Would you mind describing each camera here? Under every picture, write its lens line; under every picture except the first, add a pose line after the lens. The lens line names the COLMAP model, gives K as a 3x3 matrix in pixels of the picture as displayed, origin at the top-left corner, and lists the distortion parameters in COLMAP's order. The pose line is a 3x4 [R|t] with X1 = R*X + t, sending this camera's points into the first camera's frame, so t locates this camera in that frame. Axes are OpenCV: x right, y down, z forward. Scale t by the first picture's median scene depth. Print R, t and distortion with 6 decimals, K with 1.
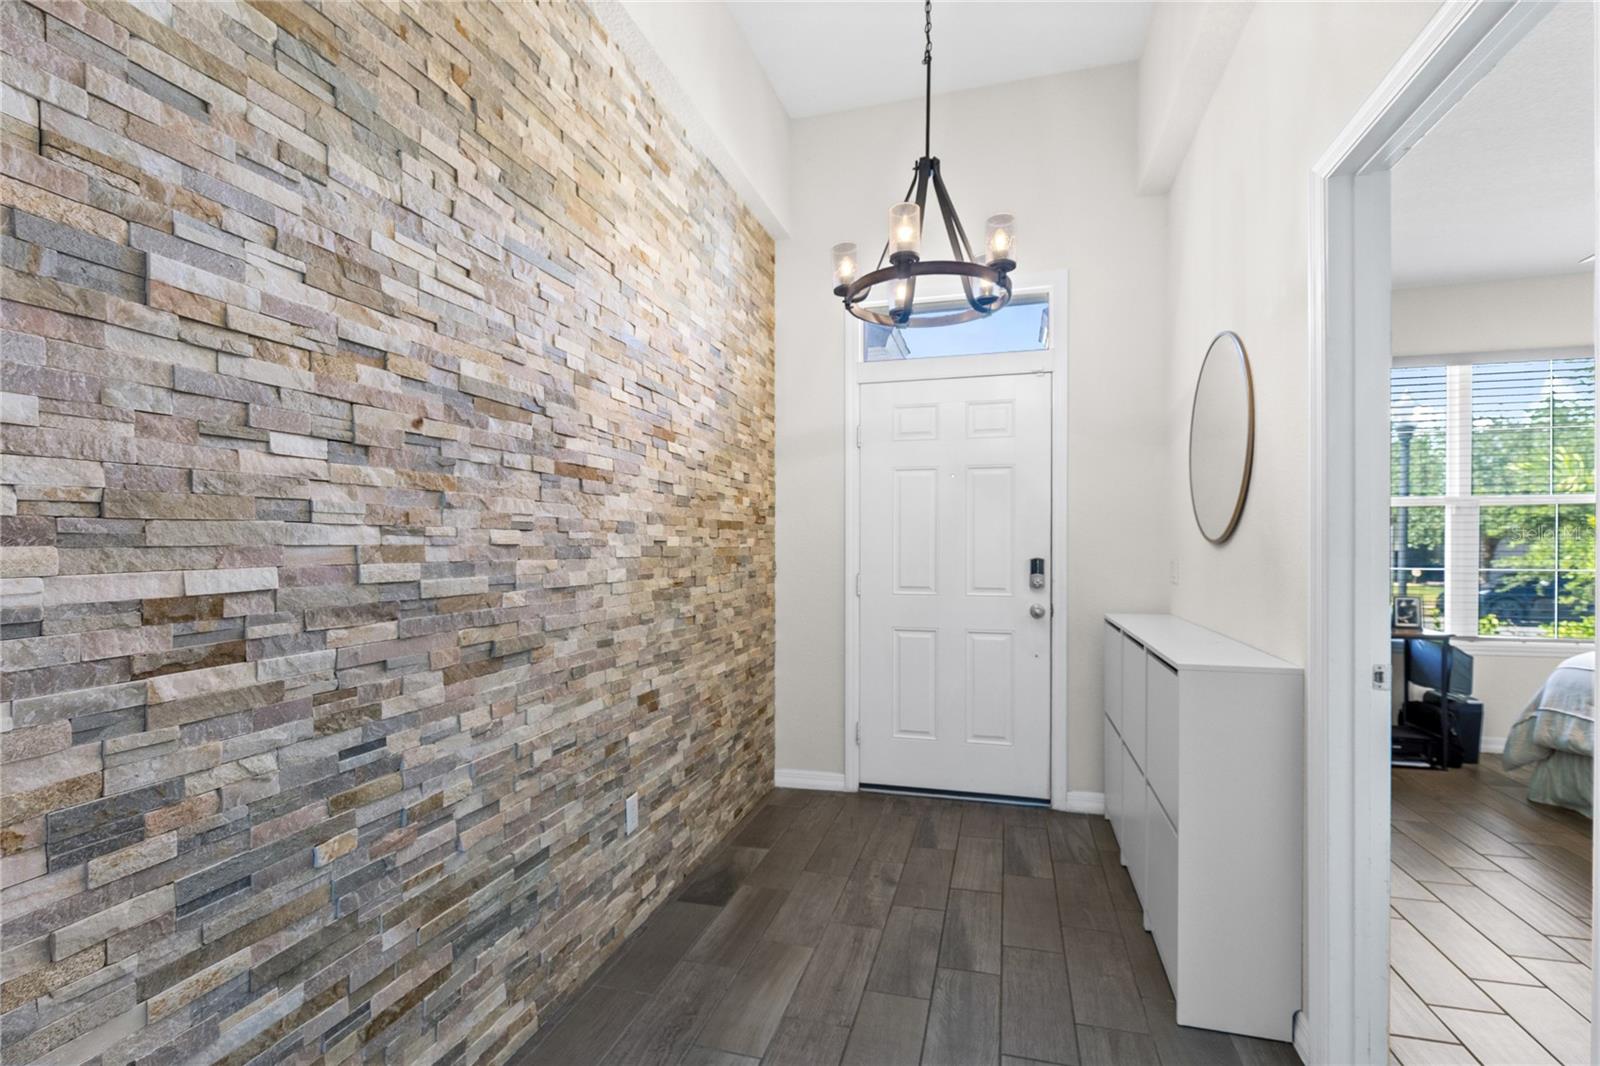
lens RADIAL K [[730.2, 0, 825.1], [0, 730.2, 551.7], [0, 0, 1]] dist [0.000804, -0.000564]
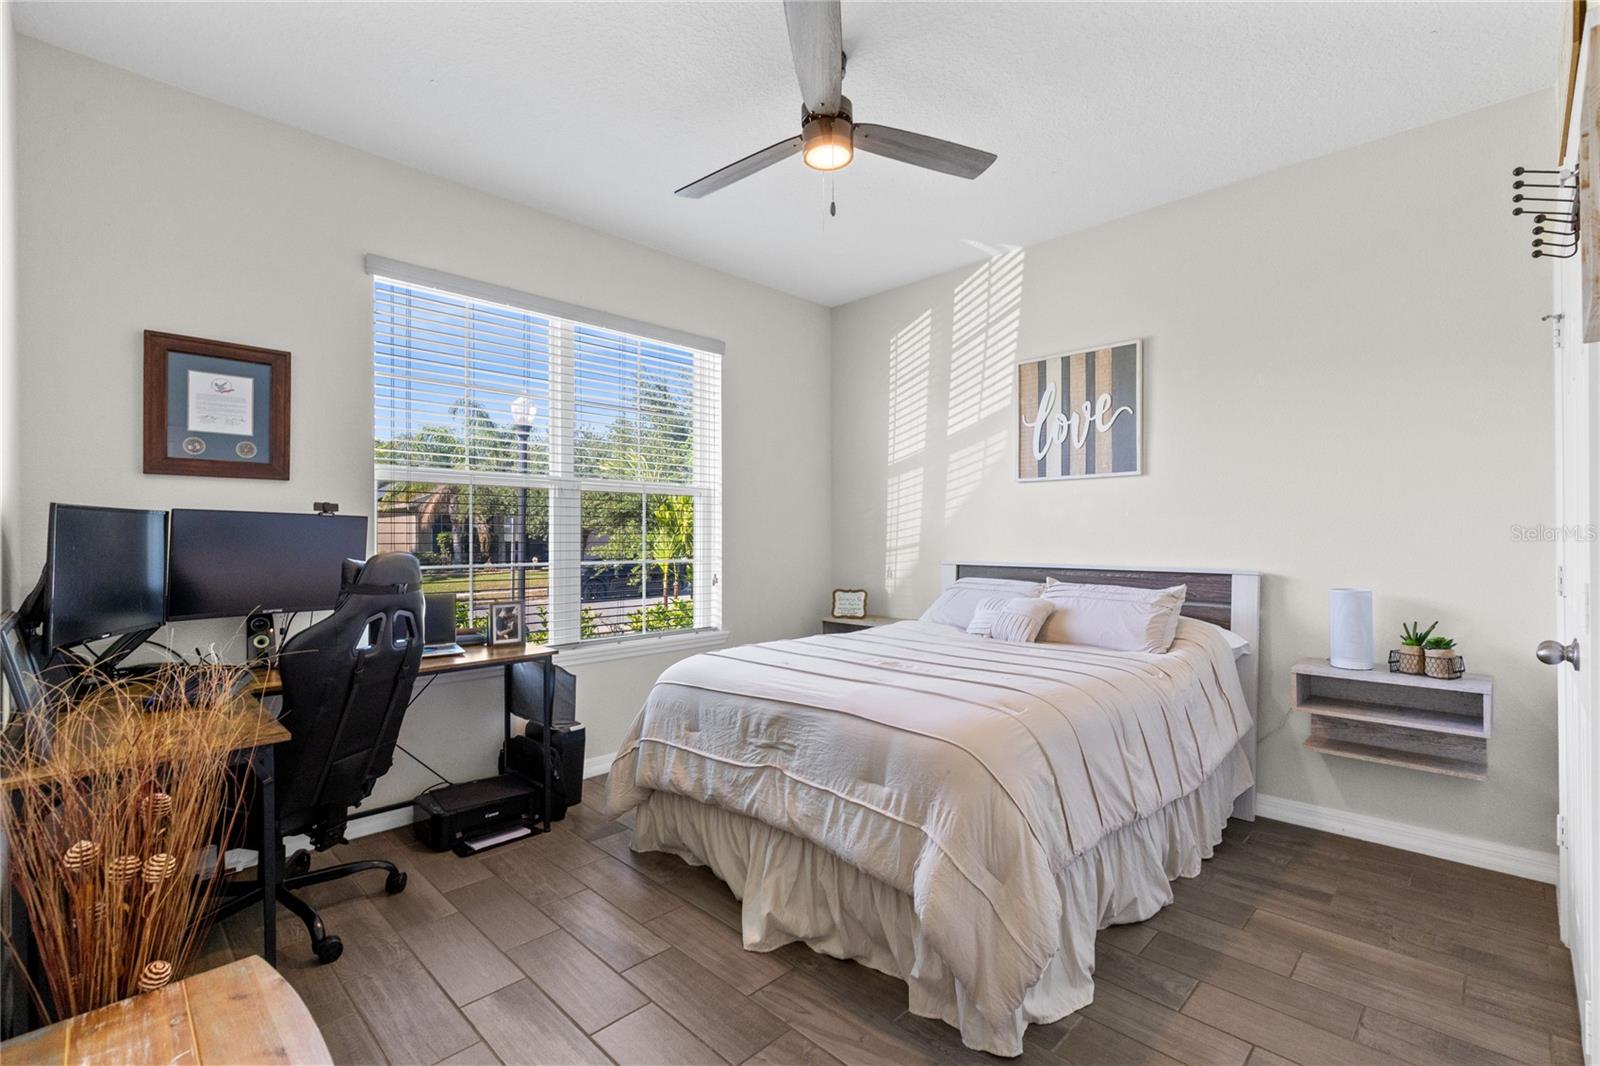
lens RADIAL K [[711.4, 0, 804.0], [0, 711.4, 534.5], [0, 0, 1]] dist [0.006093, -0.000331]
pose [[0.506399, 0.001095, 0.862298, 0.327053], [0.009241, 0.999935, -0.006697, -0.002587], [-0.862250, 0.011360, 0.506356, 0.371802]]
